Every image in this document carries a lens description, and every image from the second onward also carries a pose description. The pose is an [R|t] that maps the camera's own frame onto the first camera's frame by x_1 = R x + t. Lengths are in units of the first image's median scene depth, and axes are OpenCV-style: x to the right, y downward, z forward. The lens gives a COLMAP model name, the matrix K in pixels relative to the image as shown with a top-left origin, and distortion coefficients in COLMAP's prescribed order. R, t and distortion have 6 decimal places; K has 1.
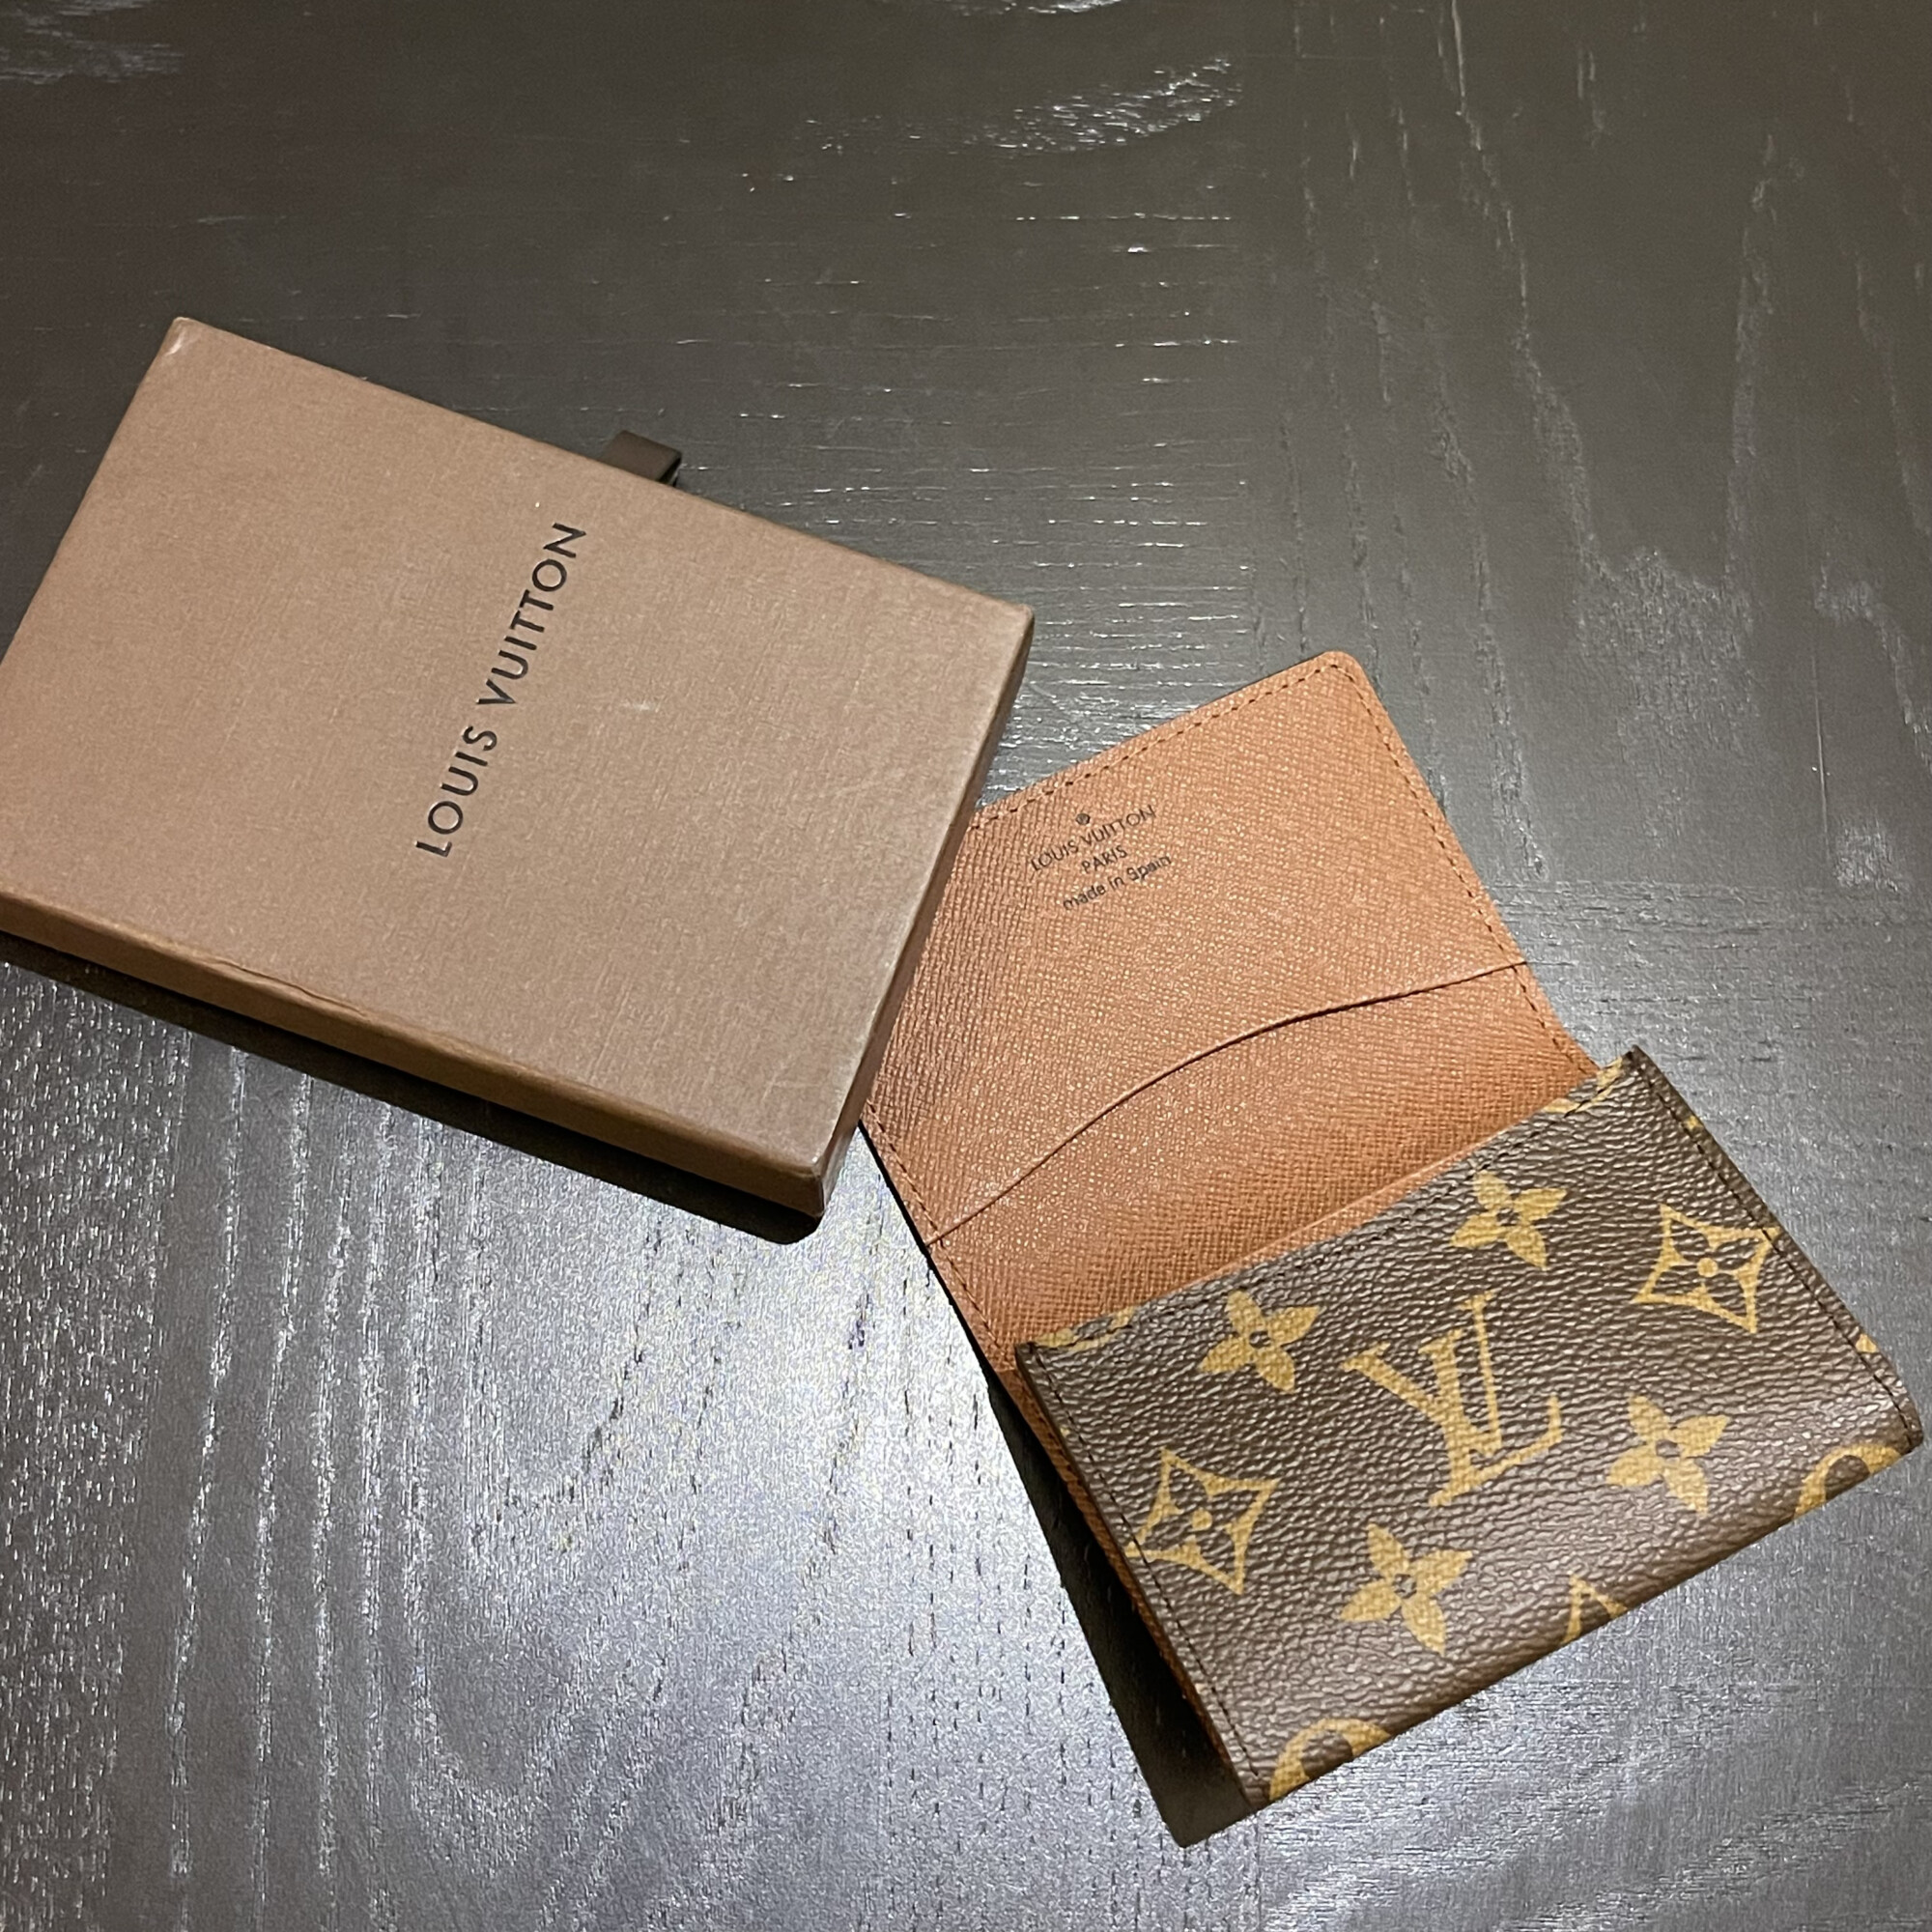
lens RADIAL K [[2830.2, 0, 966.0], [0, 2830.2, 966.0], [0, 0, 1]] dist [0.004689, -0.001372]
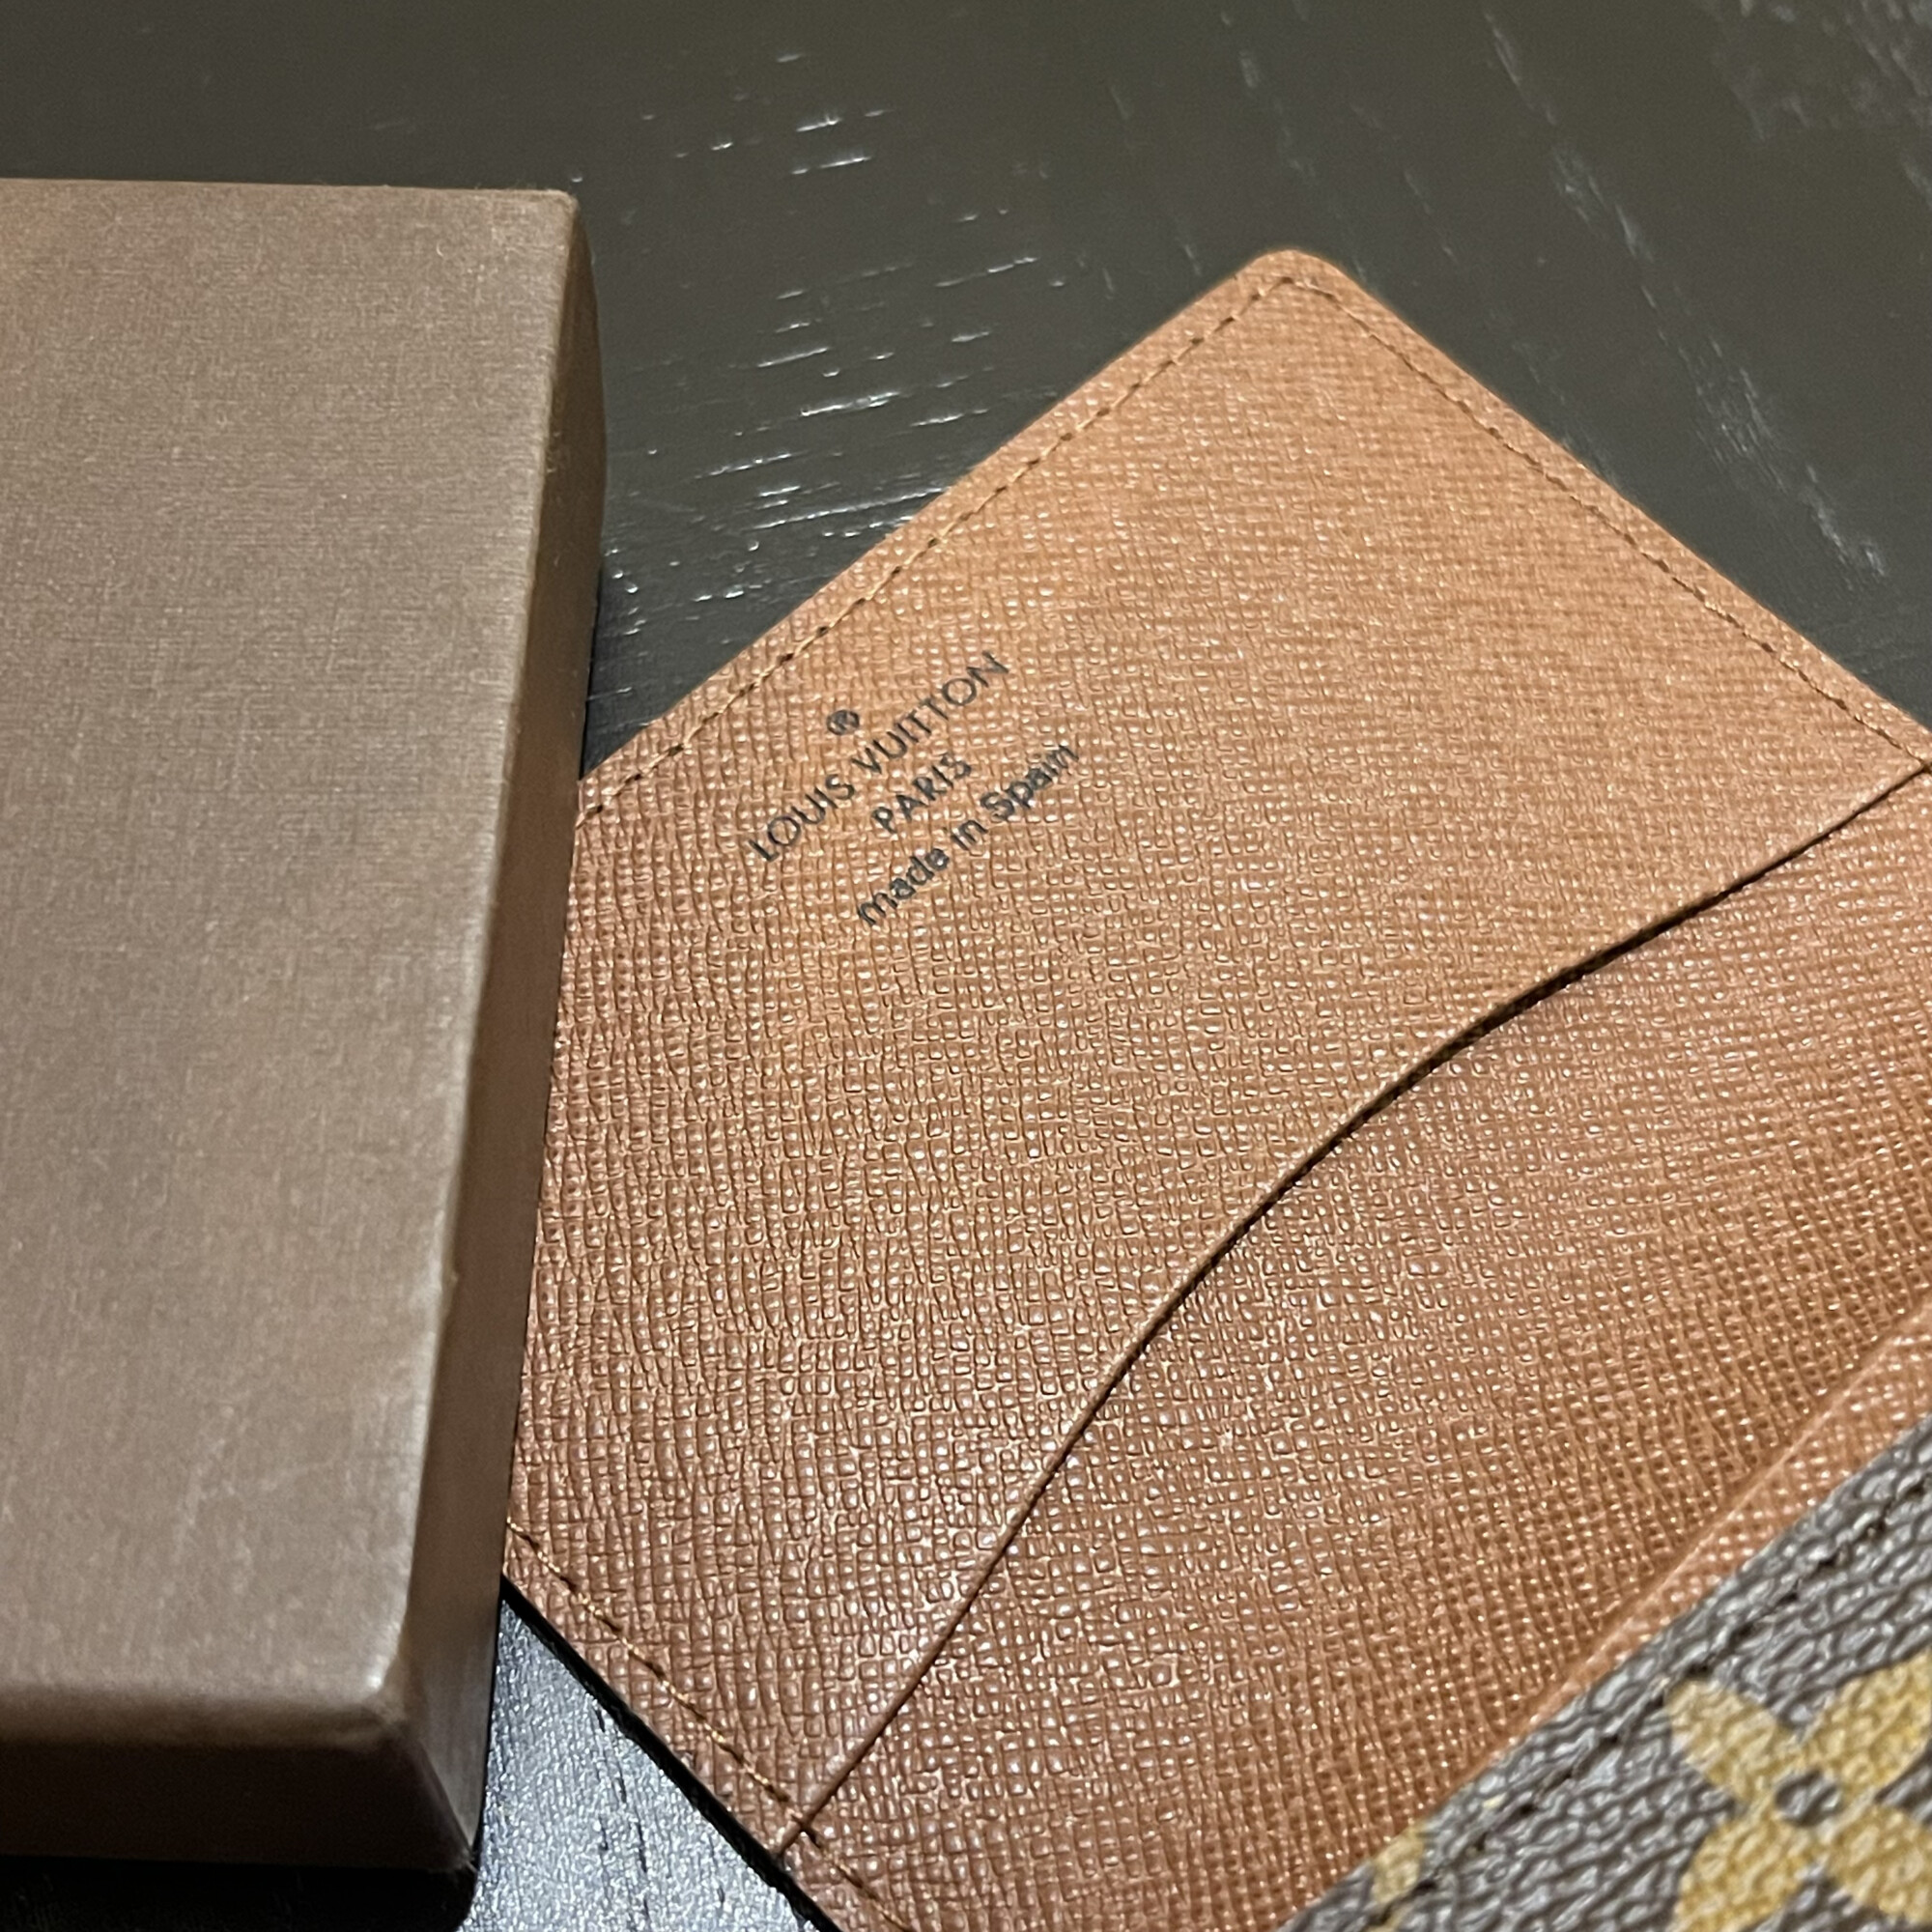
lens RADIAL K [[3150.4, 0, 966.0], [0, 3150.4, 966.0], [0, 0, 1]] dist [0.135323, -0.590955]
pose [[0.951625, -0.274573, 0.137908, -0.015244], [0.296760, 0.937662, -0.180896, 0.072218], [-0.079642, 0.213071, 0.973785, 0.576981]]
